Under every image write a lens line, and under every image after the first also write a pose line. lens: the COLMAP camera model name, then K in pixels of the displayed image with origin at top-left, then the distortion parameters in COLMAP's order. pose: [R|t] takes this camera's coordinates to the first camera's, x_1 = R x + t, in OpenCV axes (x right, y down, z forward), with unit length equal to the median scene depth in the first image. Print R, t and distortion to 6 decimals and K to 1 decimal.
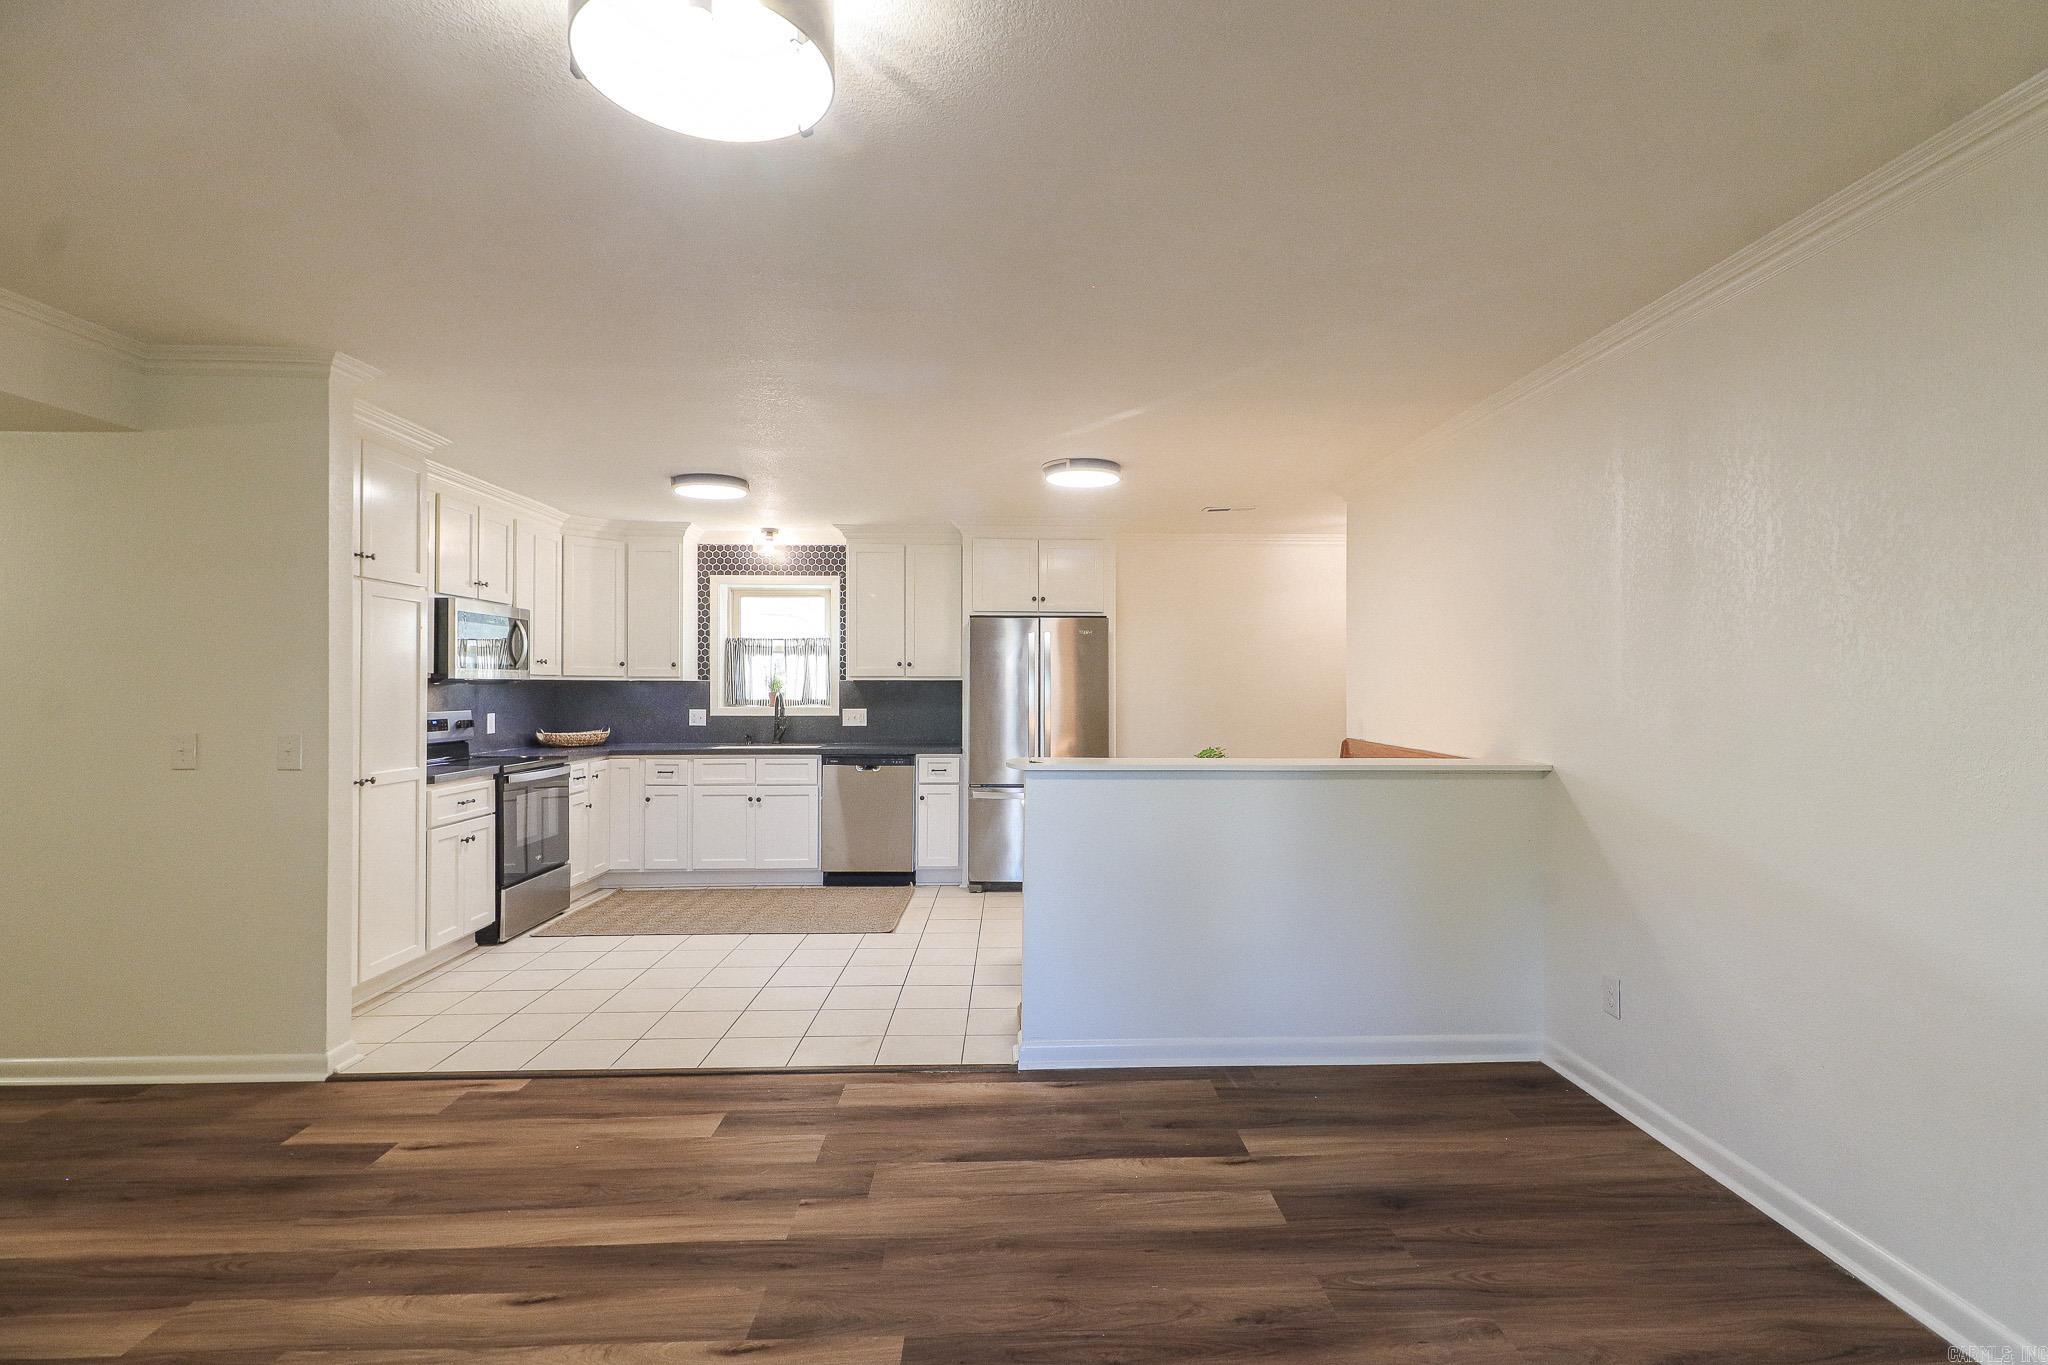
lens RADIAL K [[975.5, 0, 1052.2], [0, 975.5, 656.8], [0, 0, 1]] dist [0.015028, -0.010141]
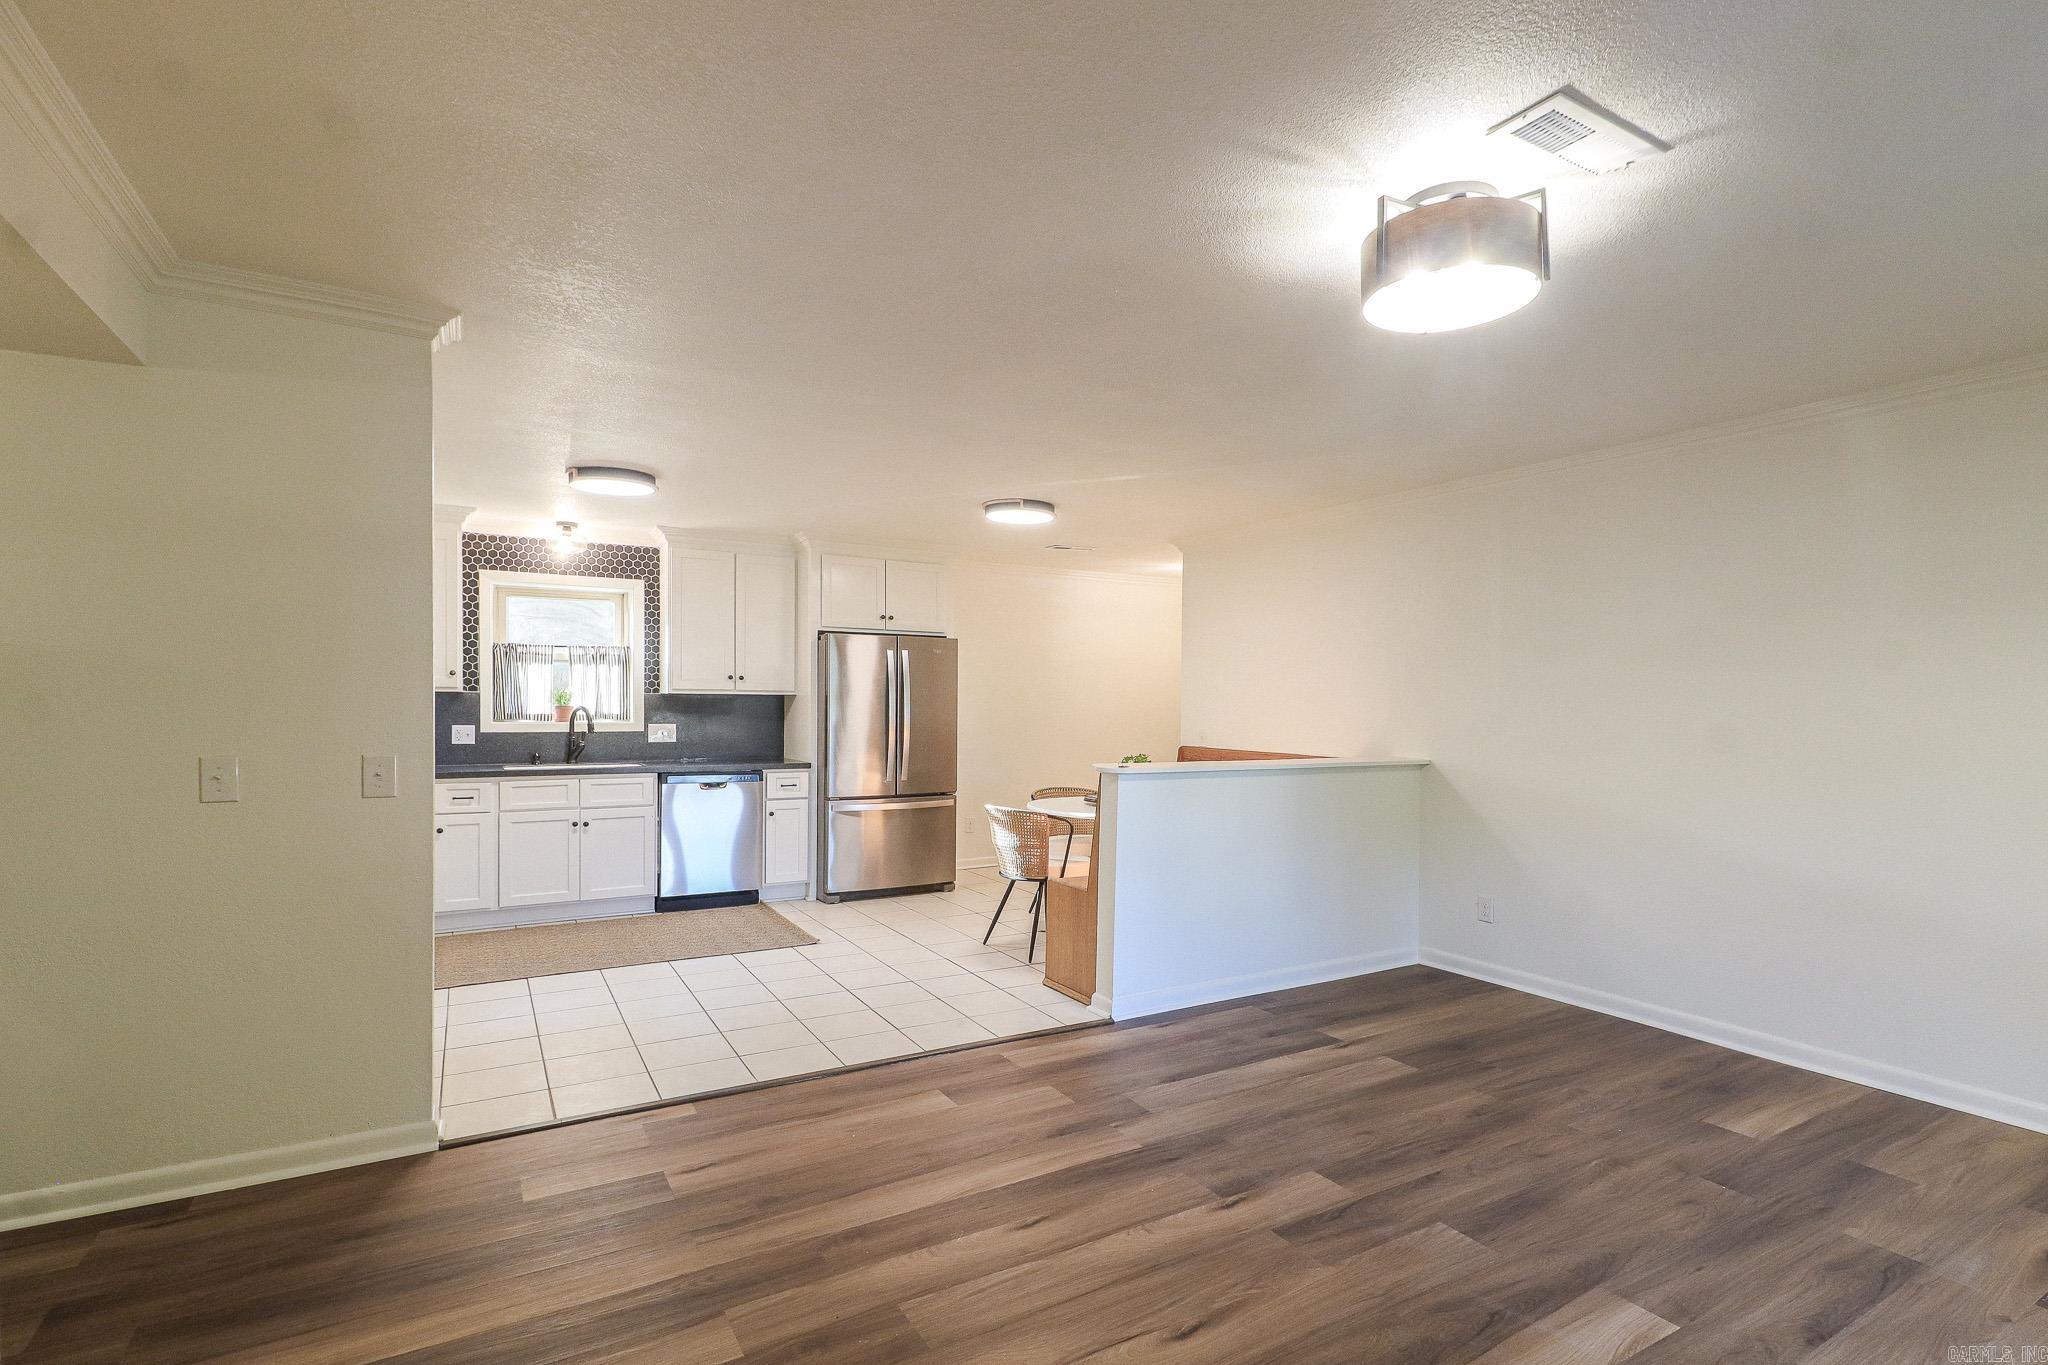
lens RADIAL K [[989.1, 0, 1064.2], [0, 989.1, 686.7], [0, 0, 1]] dist [0.014445, -0.009831]
pose [[0.880136, 0.014093, 0.474513, -0.352139], [-0.021827, 0.999704, 0.010793, -0.001010], [-0.474220, -0.019857, 0.880182, -0.018902]]
